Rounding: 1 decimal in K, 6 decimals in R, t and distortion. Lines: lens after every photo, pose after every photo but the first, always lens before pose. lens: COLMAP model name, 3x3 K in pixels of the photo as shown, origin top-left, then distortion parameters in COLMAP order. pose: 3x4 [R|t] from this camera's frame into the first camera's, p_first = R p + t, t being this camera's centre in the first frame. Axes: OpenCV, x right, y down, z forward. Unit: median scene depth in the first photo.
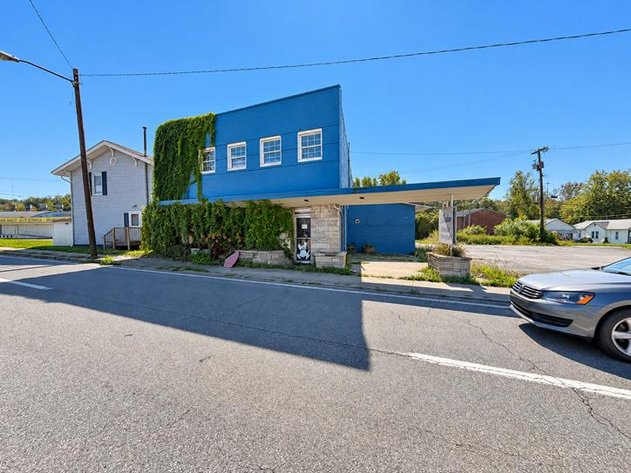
lens RADIAL K [[257.6, 0, 315.5], [0, 257.6, 236.5], [0, 0, 1]] dist [-0.000594, -0.000178]
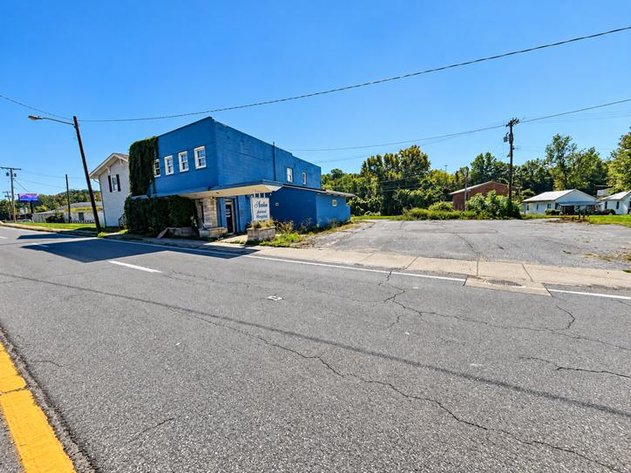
lens RADIAL K [[257.6, 0, 315.5], [0, 257.6, 236.5], [0, 0, 1]] dist [-0.000594, -0.000178]
pose [[0.982225, -0.010466, -0.187414, 0.751675], [0.025858, 0.996469, 0.079874, 0.004558], [0.185916, -0.083301, 0.979028, -0.318581]]
